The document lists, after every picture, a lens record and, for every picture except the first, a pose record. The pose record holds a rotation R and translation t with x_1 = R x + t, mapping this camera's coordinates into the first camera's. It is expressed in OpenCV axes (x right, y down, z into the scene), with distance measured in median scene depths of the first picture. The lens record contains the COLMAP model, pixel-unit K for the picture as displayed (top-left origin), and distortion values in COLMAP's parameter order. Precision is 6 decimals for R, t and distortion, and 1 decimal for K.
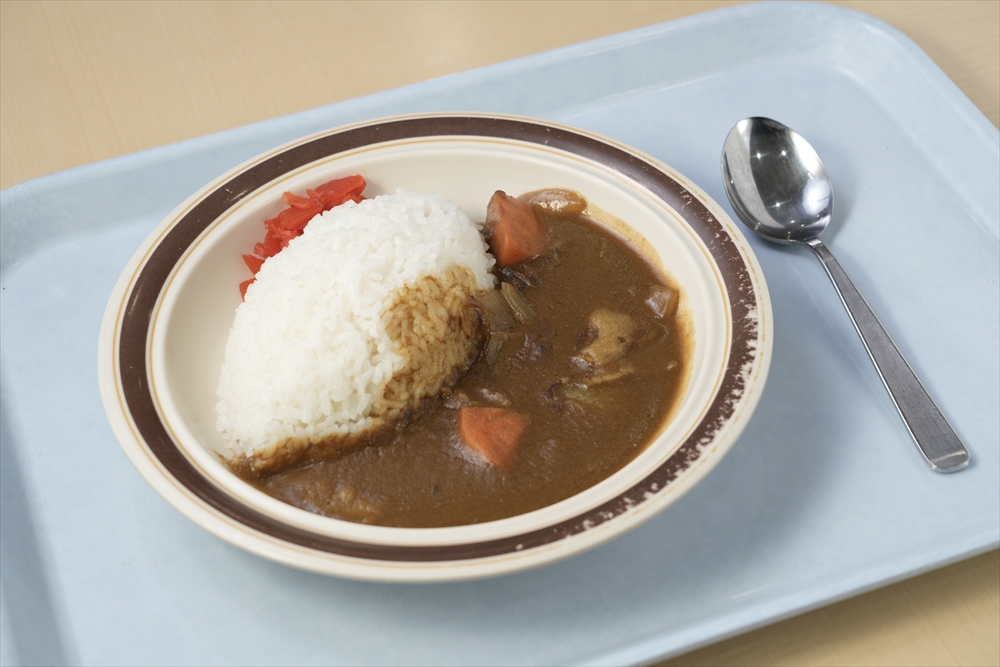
lens RADIAL K [[1885.1, 0, 500.0], [0, 1885.1, 333.5], [0, 0, 1]] dist [-0.017460, -0.012669]
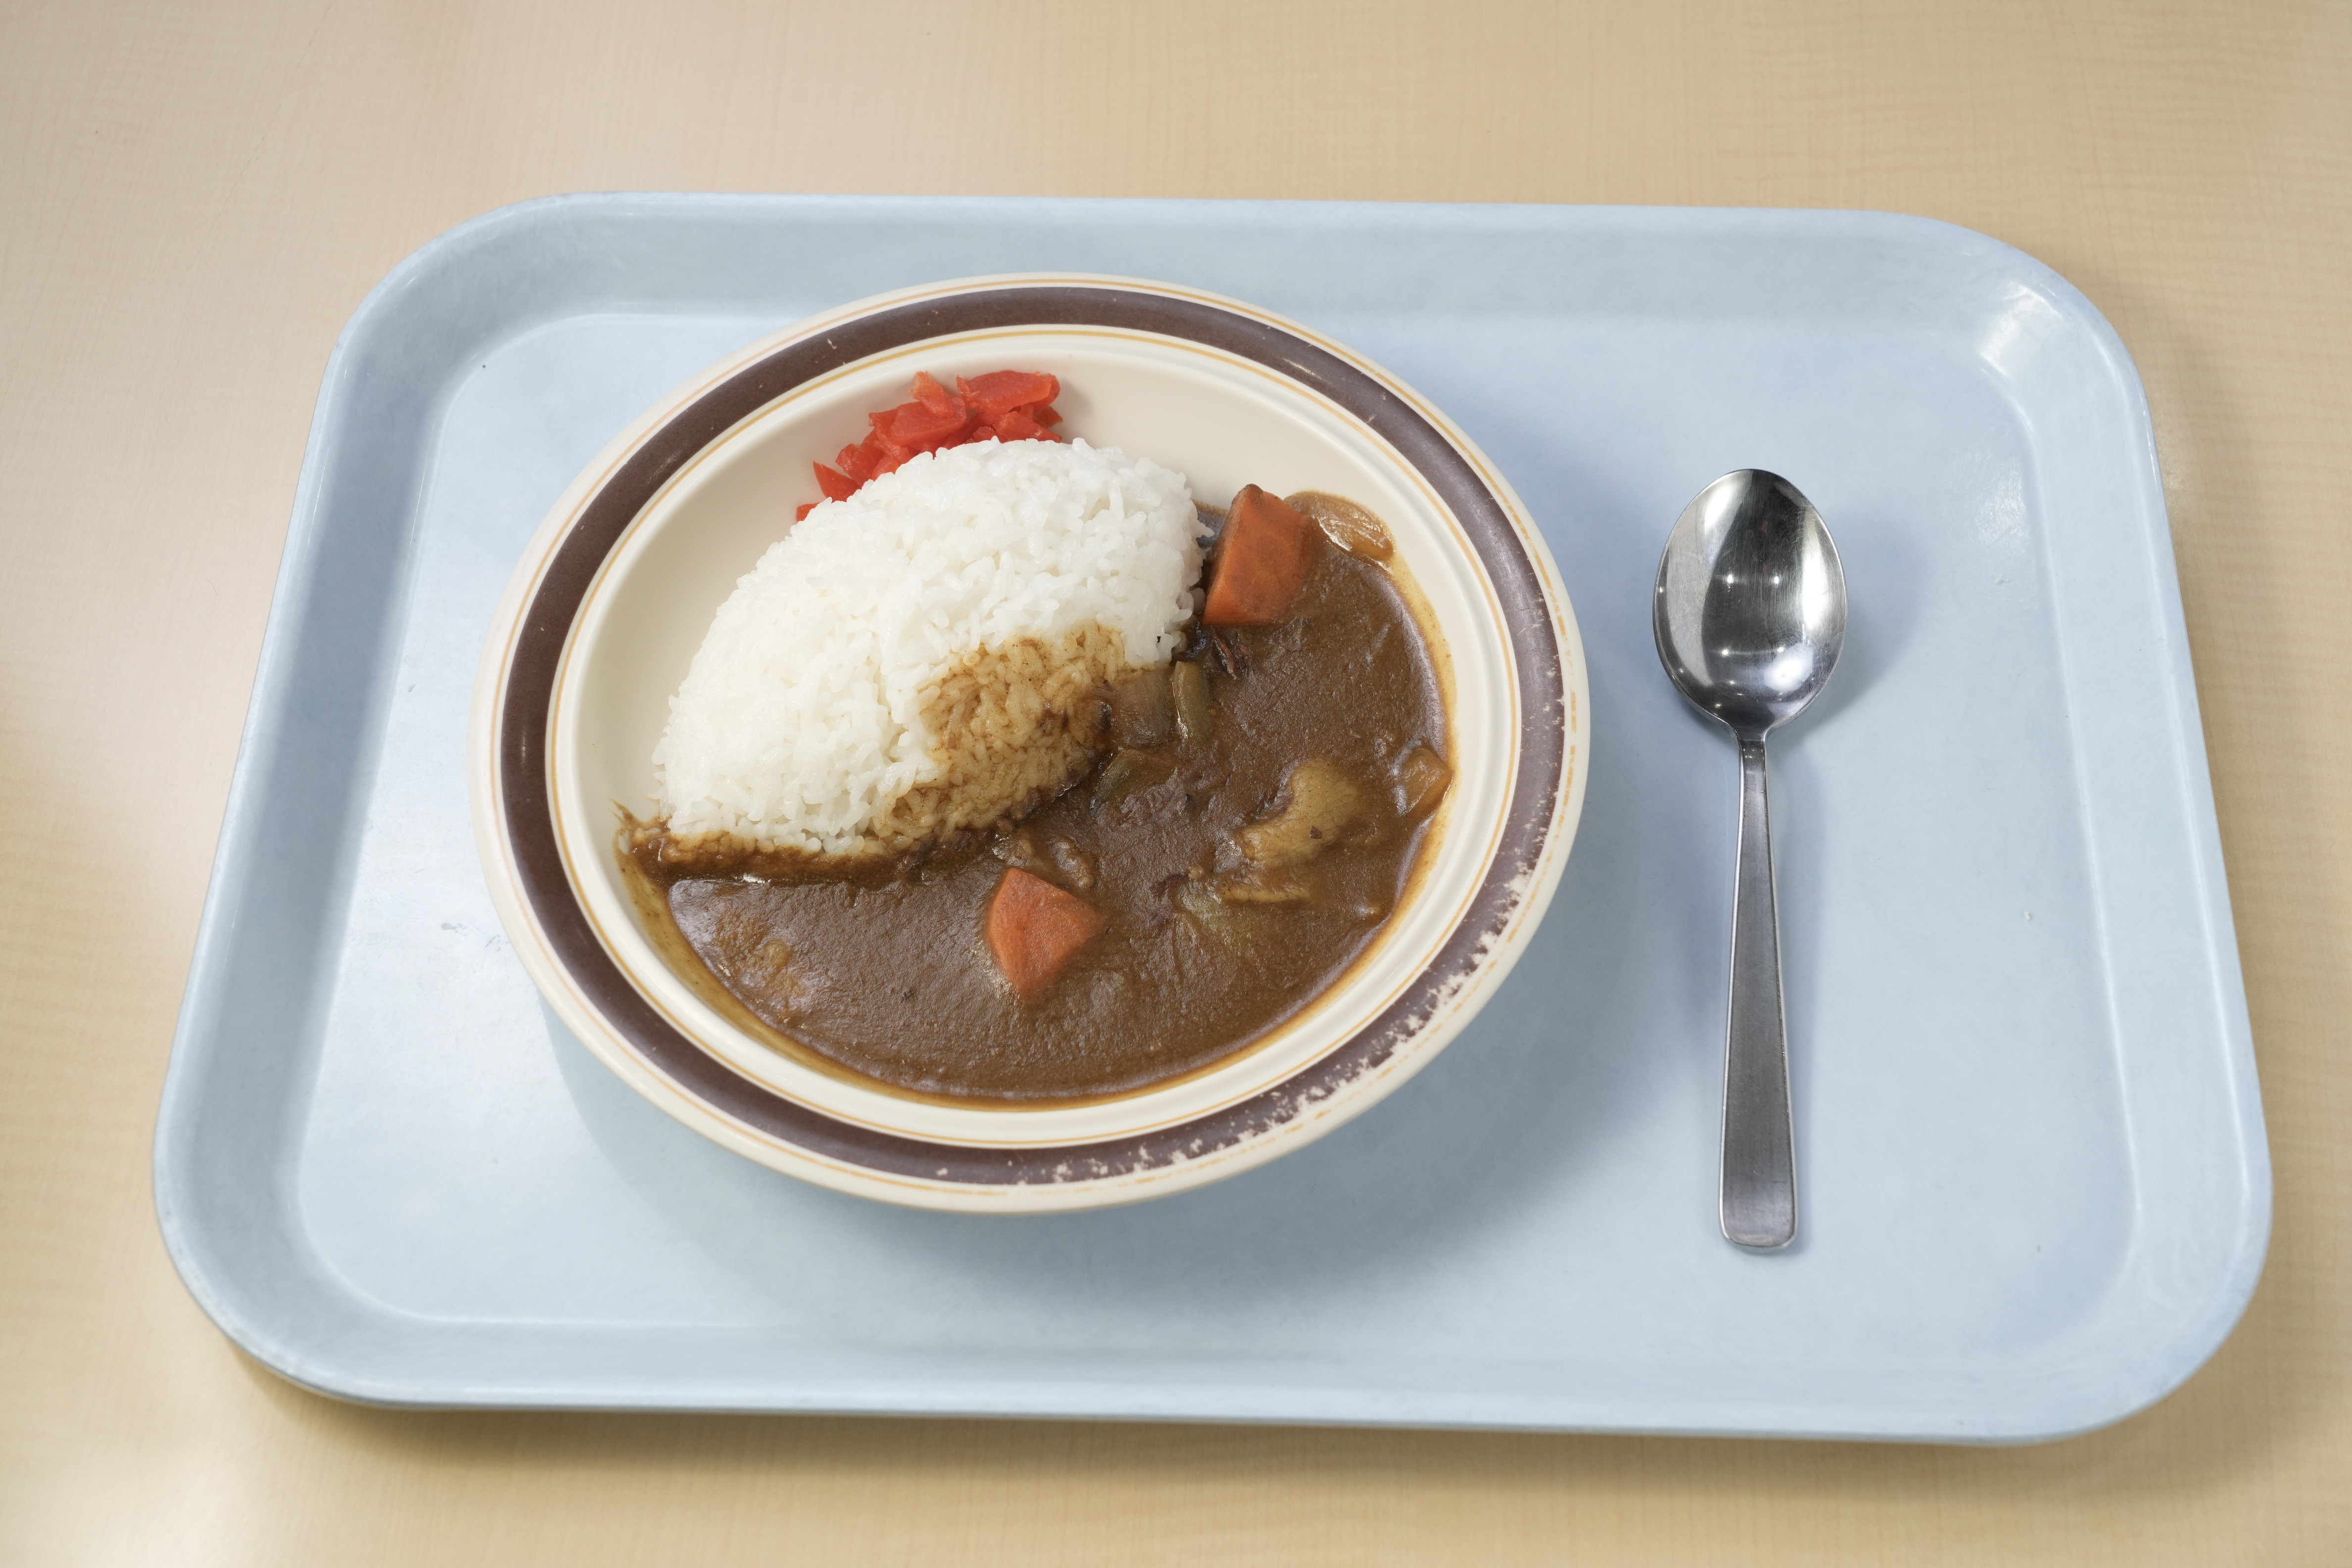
lens RADIAL K [[3207.1, 0, 1176.0], [0, 3207.1, 784.0], [0, 0, 1]] dist [0.012408, 0.000380]
pose [[0.921886, 0.335498, -0.193821, 0.219547], [-0.270761, 0.915648, 0.297117, -0.305994], [0.277154, -0.221428, 0.934963, 0.053212]]
